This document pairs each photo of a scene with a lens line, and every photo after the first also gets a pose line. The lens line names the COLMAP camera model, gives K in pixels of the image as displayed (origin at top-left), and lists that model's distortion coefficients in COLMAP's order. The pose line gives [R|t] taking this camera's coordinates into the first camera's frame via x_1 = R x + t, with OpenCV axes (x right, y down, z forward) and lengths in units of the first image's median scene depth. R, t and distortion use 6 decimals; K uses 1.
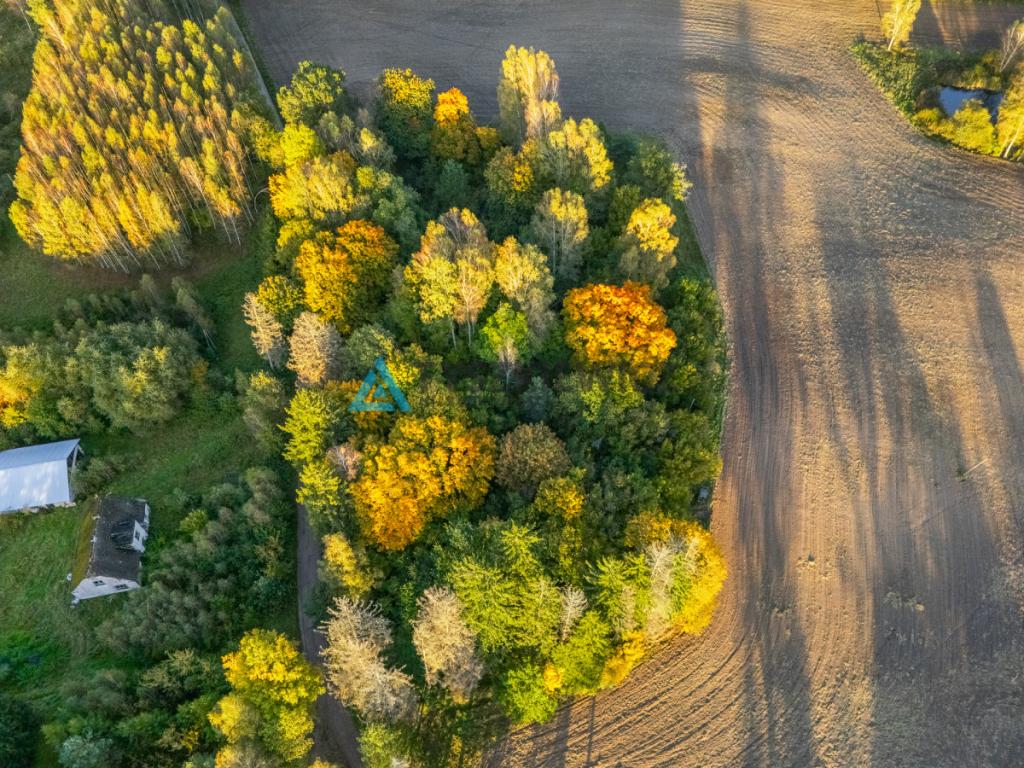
lens RADIAL K [[750.2, 0, 512.0], [0, 750.2, 384.0], [0, 0, 1]] dist [0.069799, -0.060170]
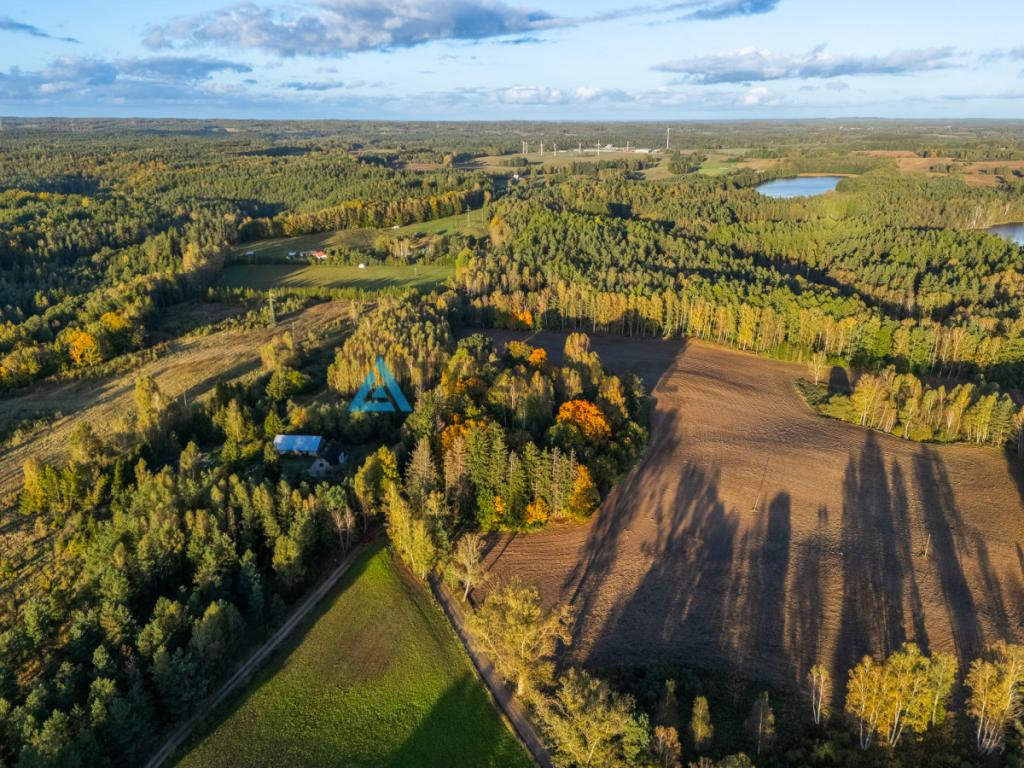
lens RADIAL K [[763.3, 0, 512.0], [0, 763.3, 384.0], [0, 0, 1]] dist [0.083647, -0.069000]
pose [[0.959167, 0.093545, -0.266924, 0.477512], [-0.227844, 0.814719, -0.533217, 0.942031], [0.167588, 0.572261, 0.802765, -0.709100]]
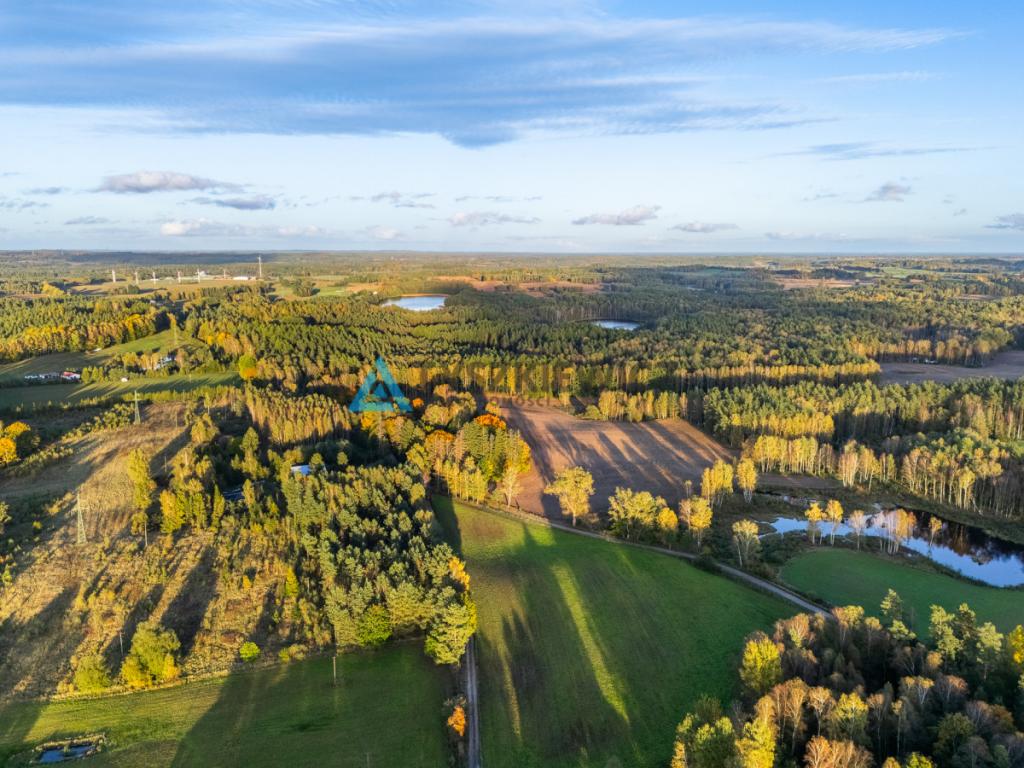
lens RADIAL K [[773.9, 0, 516.1], [0, 773.9, 354.0], [0, 0, 1]] dist [0.068859, -0.069207]
pose [[0.964245, -0.034466, 0.262762, -0.587915], [0.212027, 0.695153, -0.686882, 1.948485], [-0.158985, 0.718035, 0.677606, -1.456447]]
